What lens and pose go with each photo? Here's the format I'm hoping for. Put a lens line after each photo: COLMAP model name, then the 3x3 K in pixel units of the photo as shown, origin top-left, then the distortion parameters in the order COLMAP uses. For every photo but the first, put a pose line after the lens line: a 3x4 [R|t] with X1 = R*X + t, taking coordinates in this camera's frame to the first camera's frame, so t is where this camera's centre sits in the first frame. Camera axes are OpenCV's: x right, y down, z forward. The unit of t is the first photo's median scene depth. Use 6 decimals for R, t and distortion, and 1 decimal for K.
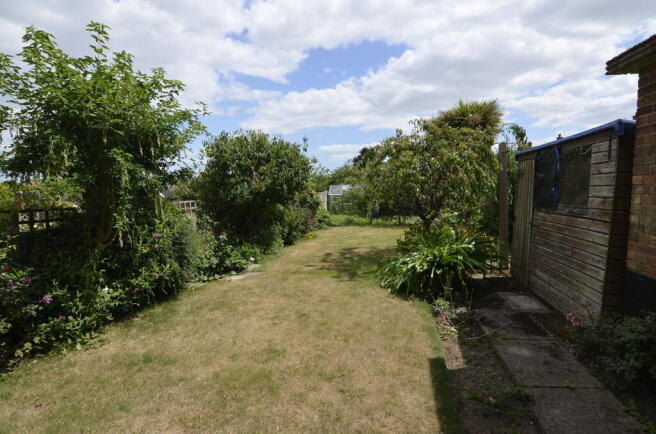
lens RADIAL K [[318.0, 0, 329.9], [0, 318.0, 218.1], [0, 0, 1]] dist [0.000477, -0.002164]
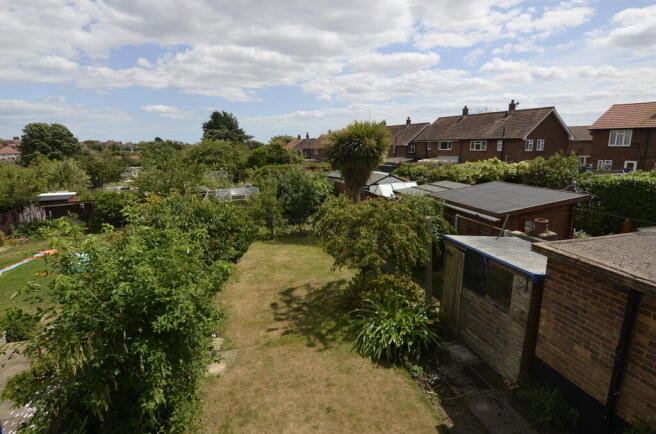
lens RADIAL K [[348.5, 0, 325.8], [0, 348.5, 217.5], [0, 0, 1]] dist [-0.005479, -0.000028]
pose [[0.909950, -0.084603, 0.405998, -0.553675], [0.042340, 0.992807, 0.111988, -0.558665], [-0.412552, -0.084714, 0.906986, -0.145114]]
